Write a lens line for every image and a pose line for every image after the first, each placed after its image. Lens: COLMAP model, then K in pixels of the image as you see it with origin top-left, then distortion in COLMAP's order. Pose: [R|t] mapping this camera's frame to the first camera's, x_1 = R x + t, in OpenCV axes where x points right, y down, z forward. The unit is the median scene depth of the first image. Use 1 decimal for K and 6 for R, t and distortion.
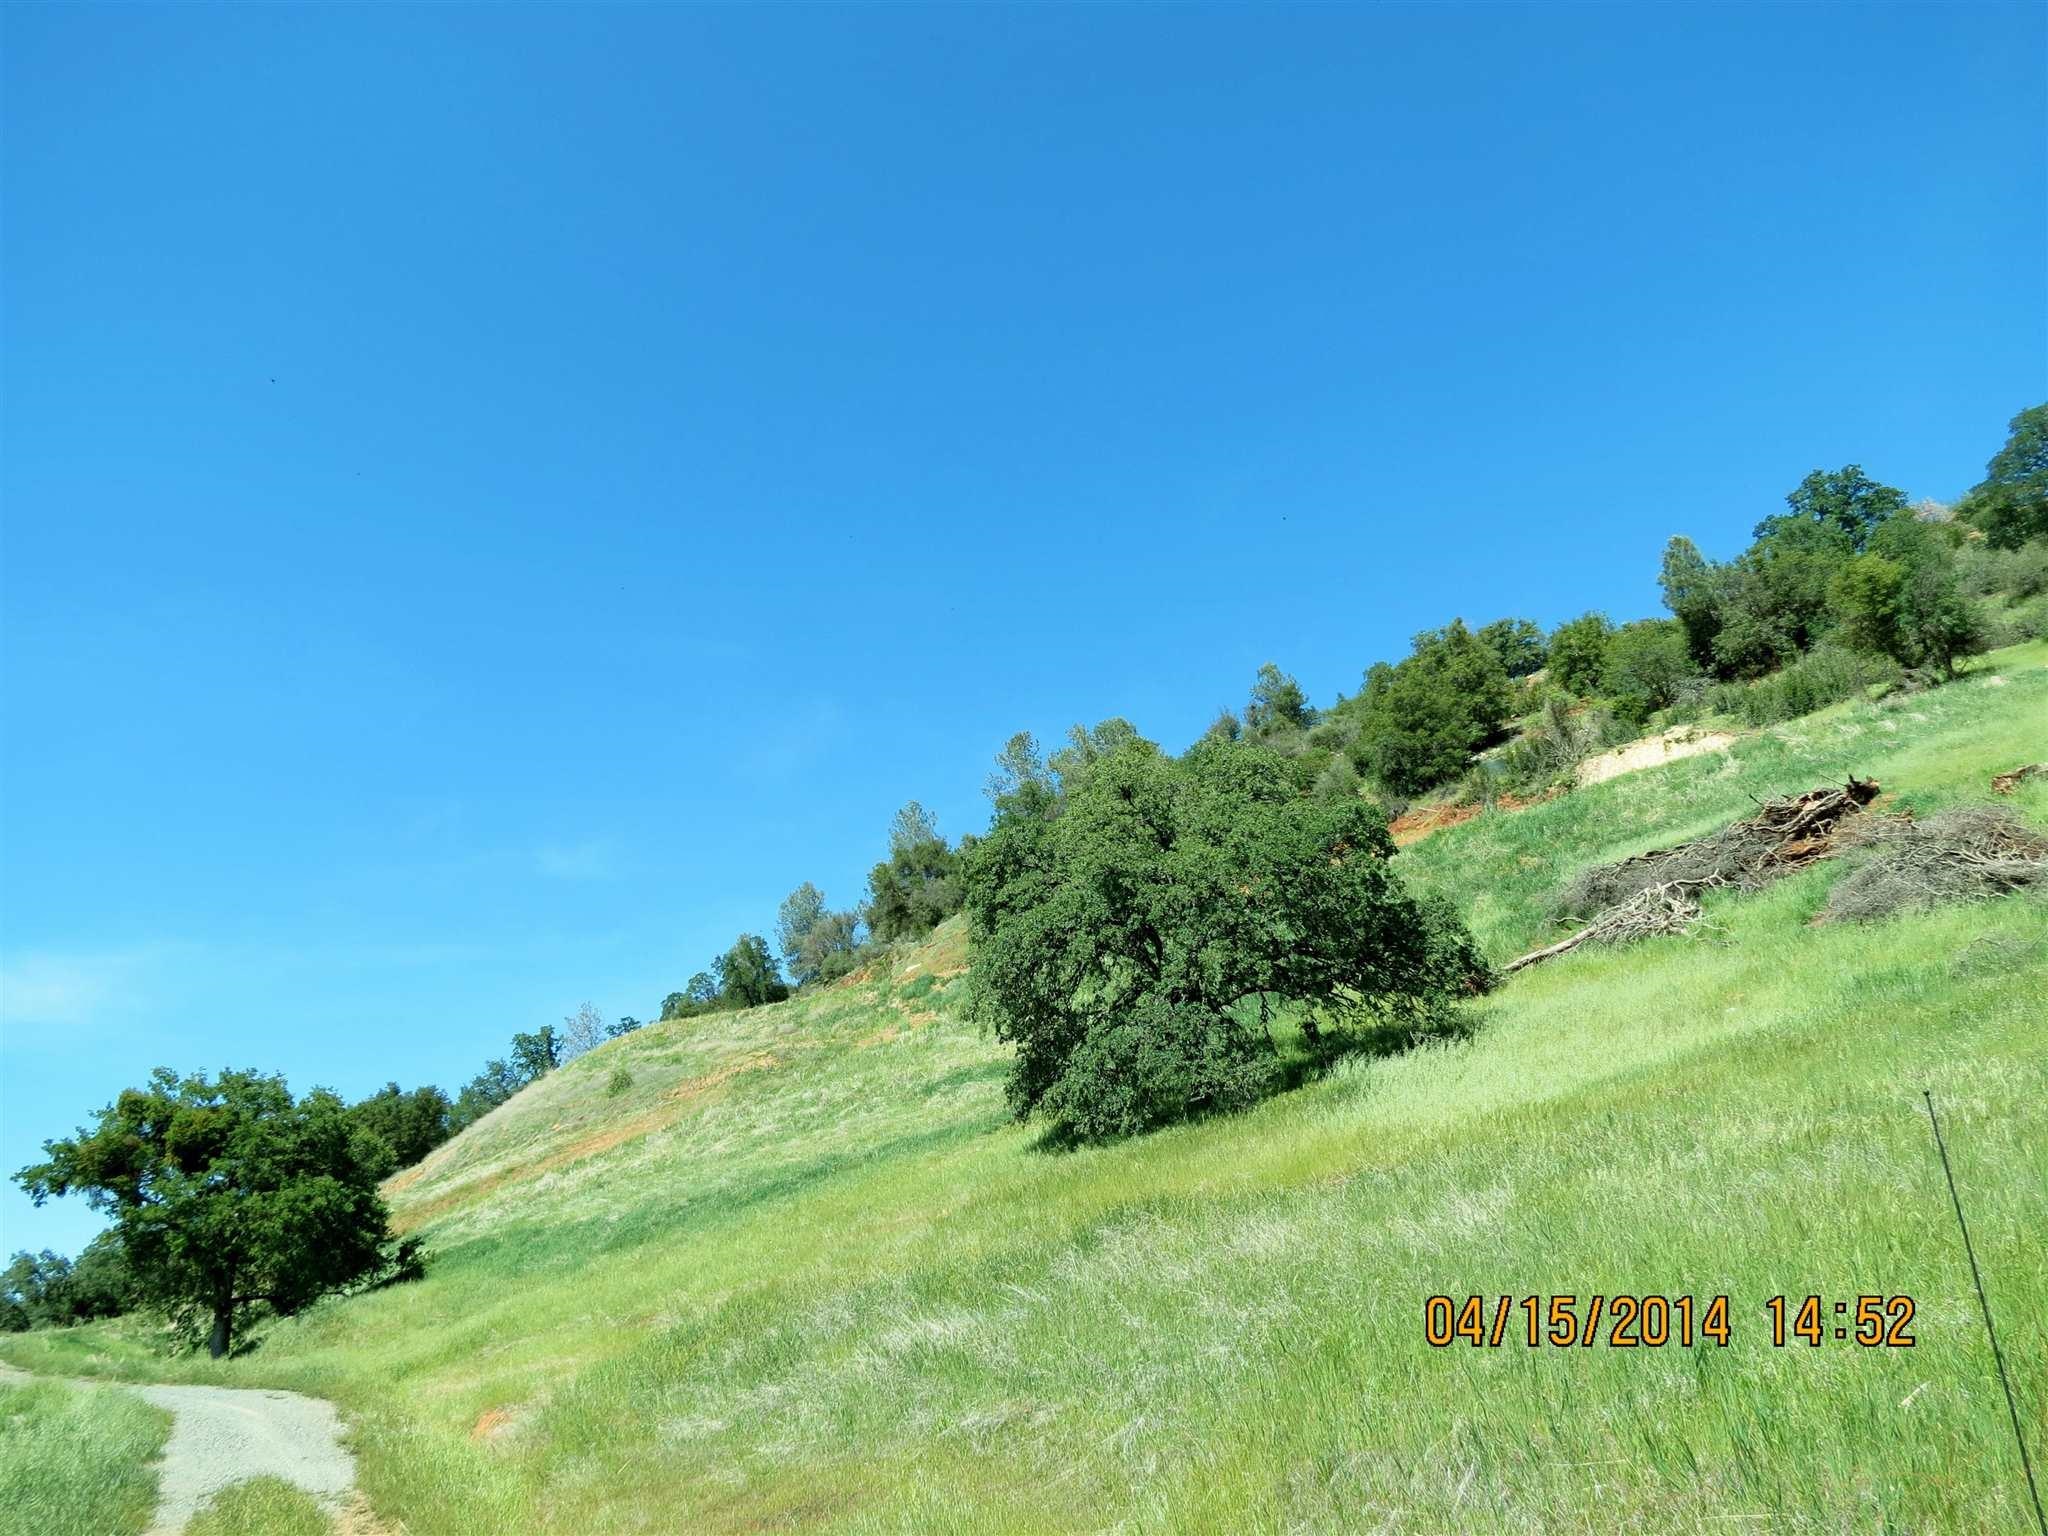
lens RADIAL K [[1417.6, 0, 1019.3], [0, 1417.6, 769.2], [0, 0, 1]] dist [-0.062064, 0.037775]
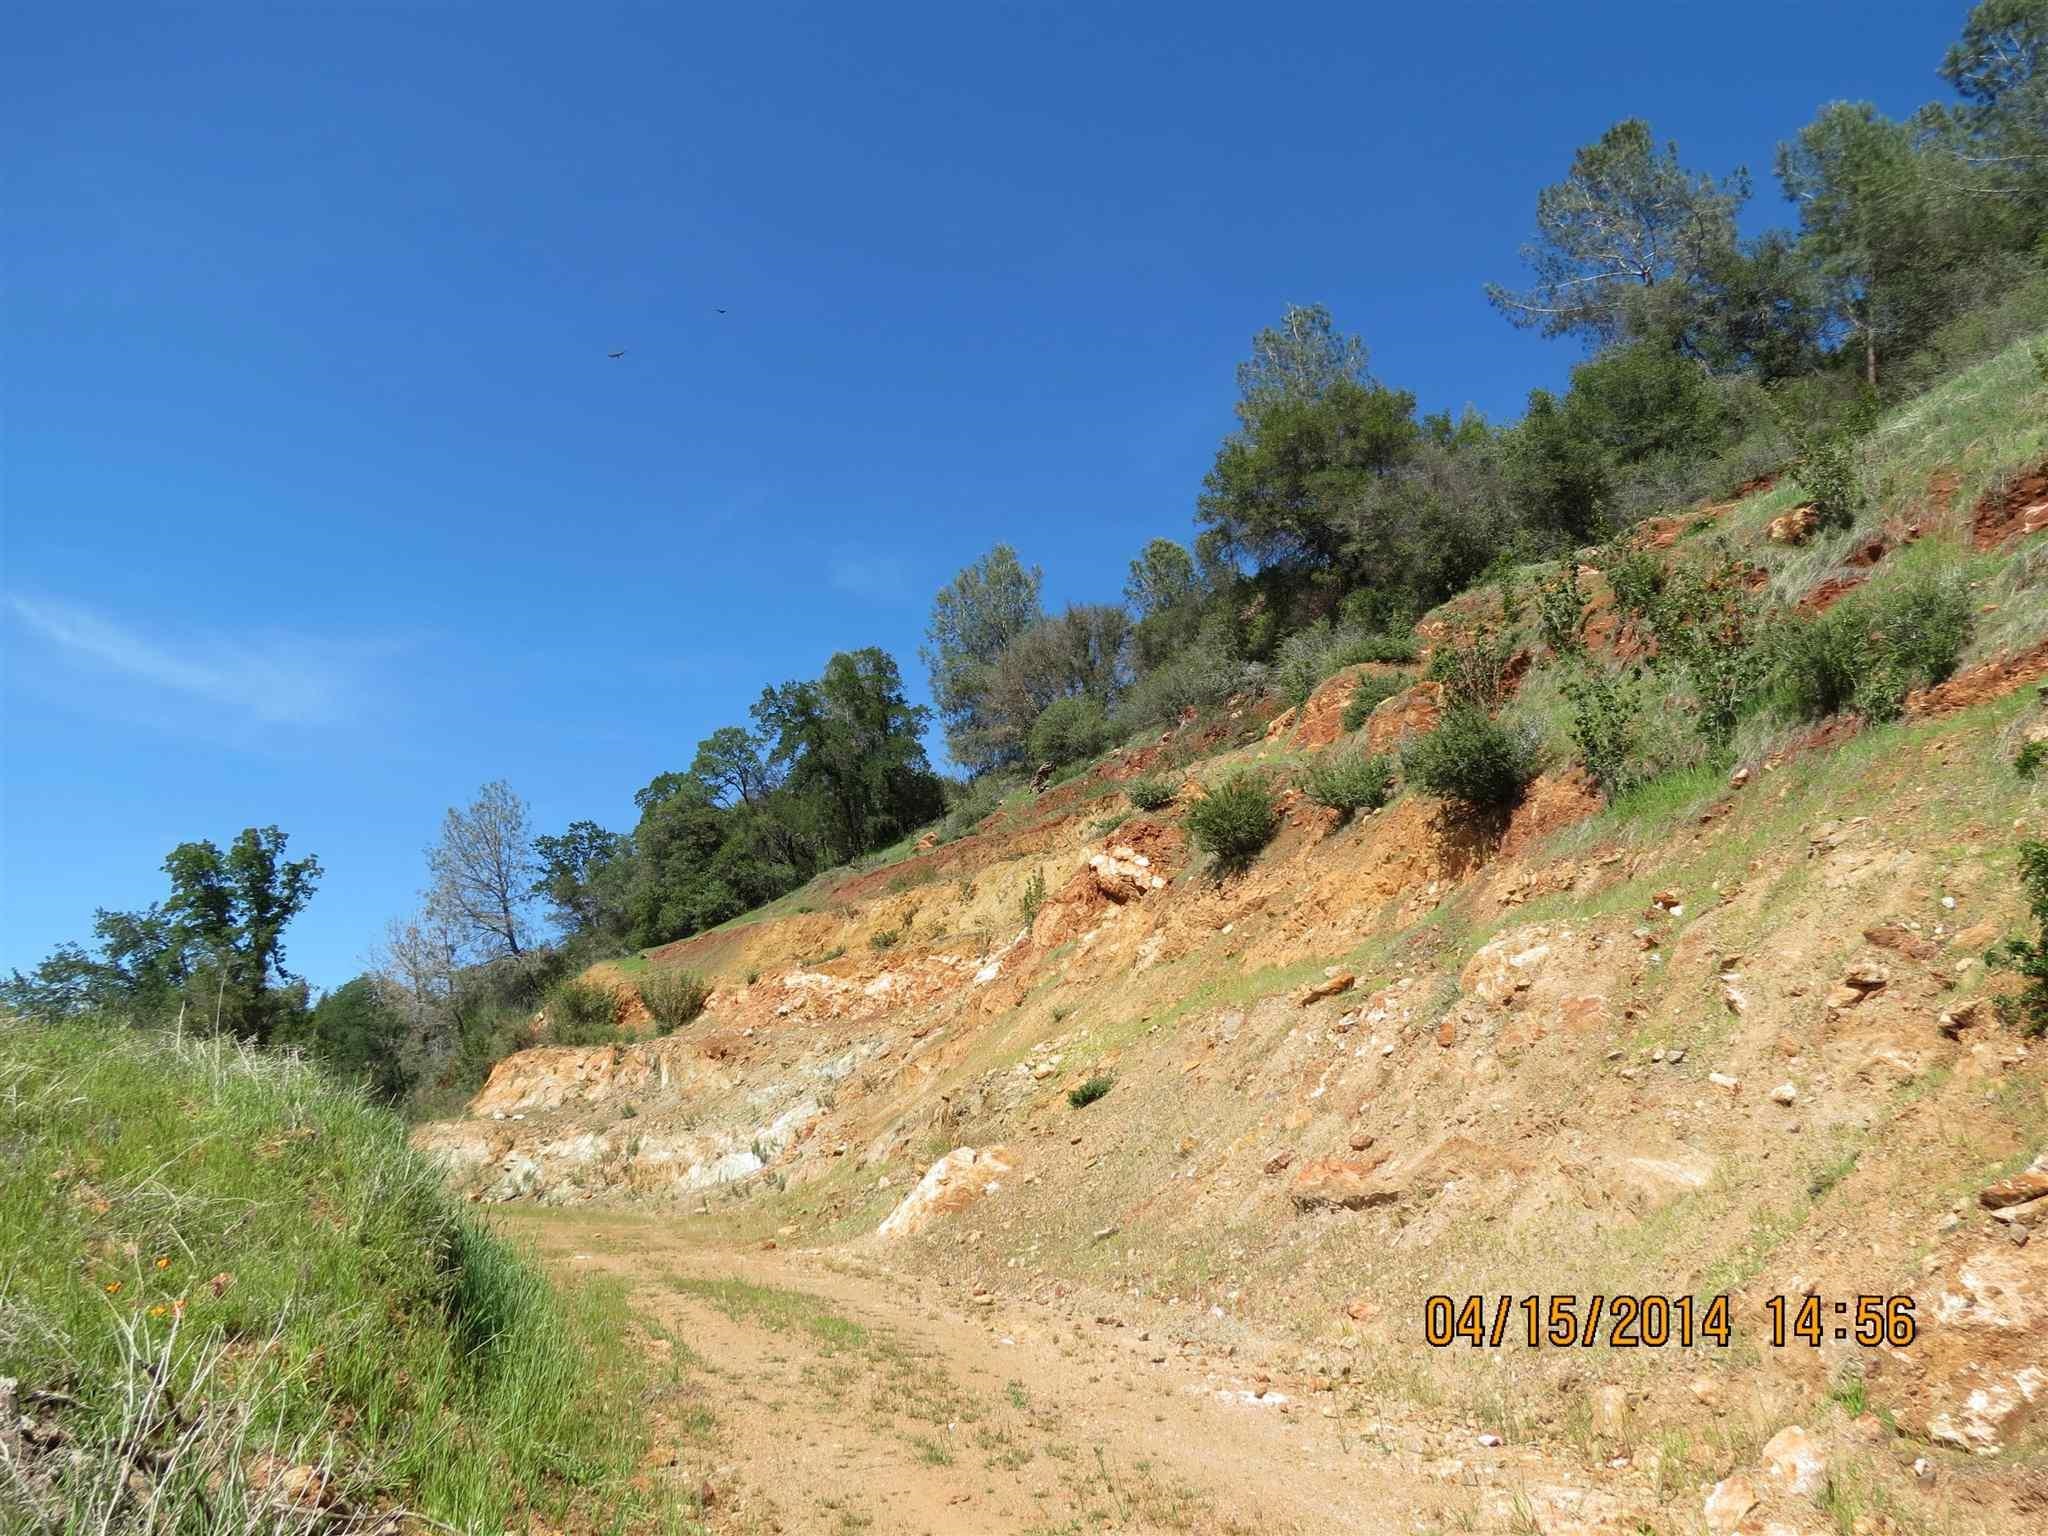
lens RADIAL K [[1417.6, 0, 1019.3], [0, 1417.6, 769.2], [0, 0, 1]] dist [-0.062064, 0.037775]
pose [[0.989273, 0.078264, -0.123344, -0.093261], [-0.062905, 0.990306, 0.123843, 0.100192], [0.131841, -0.114756, 0.984606, 0.610490]]
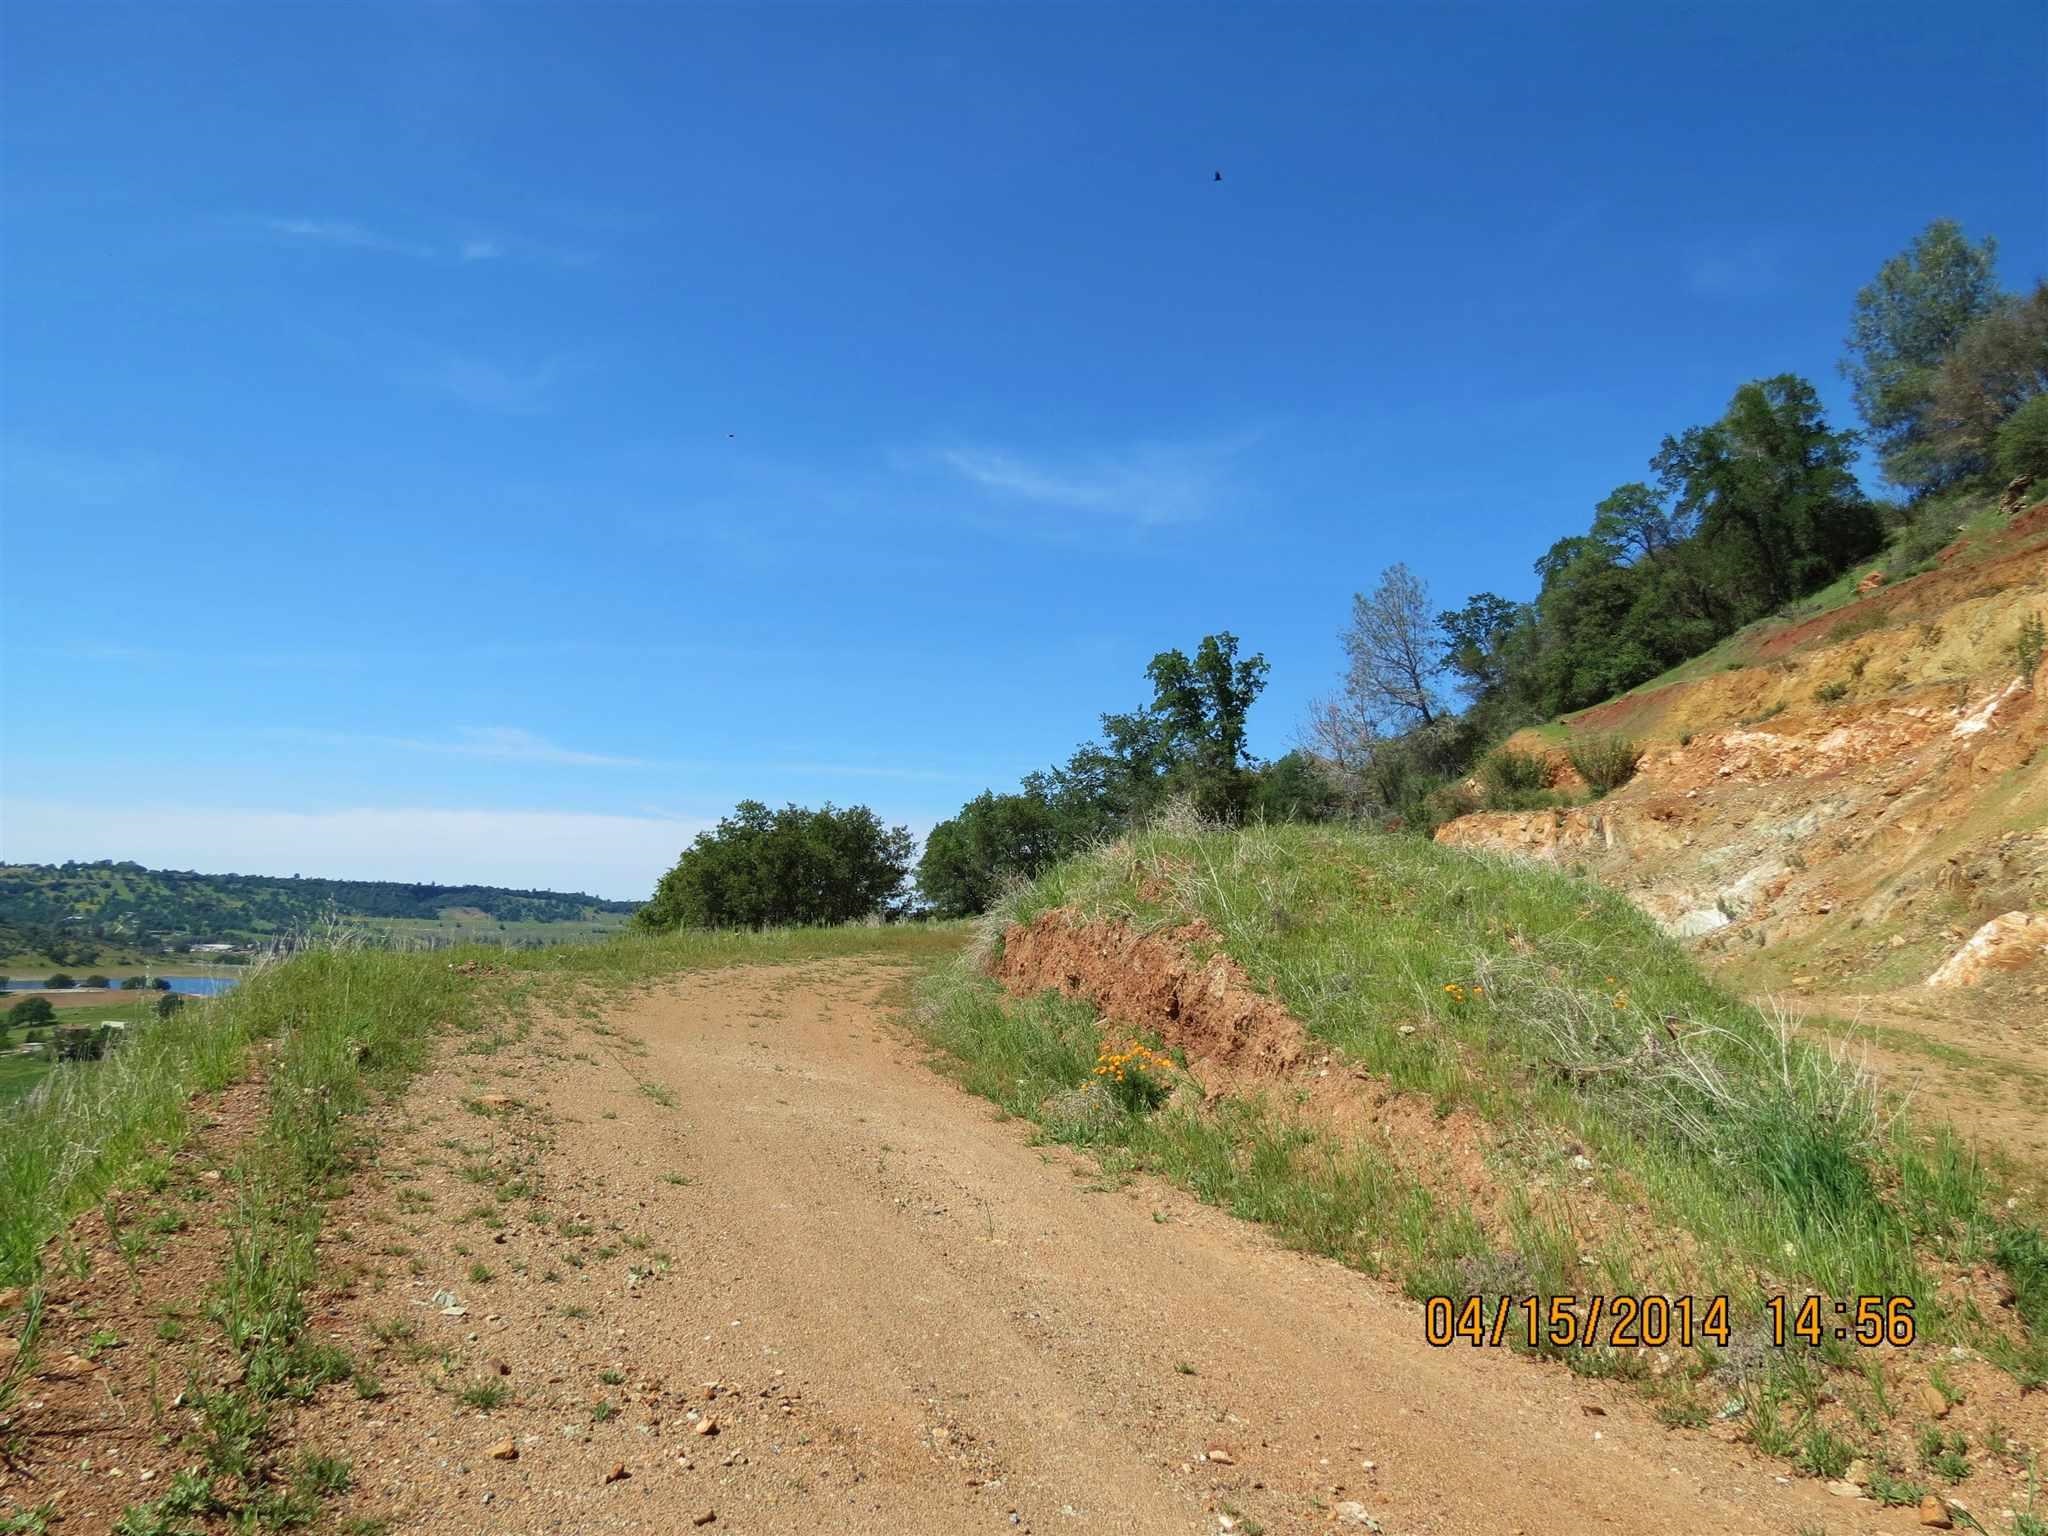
lens RADIAL K [[1417.6, 0, 1019.3], [0, 1417.6, 769.2], [0, 0, 1]] dist [-0.062064, 0.037775]
pose [[0.758886, 0.061207, -0.648341, -0.096239], [0.148677, 0.952996, 0.263995, 0.090974], [0.634025, -0.296735, 0.714115, 0.587834]]
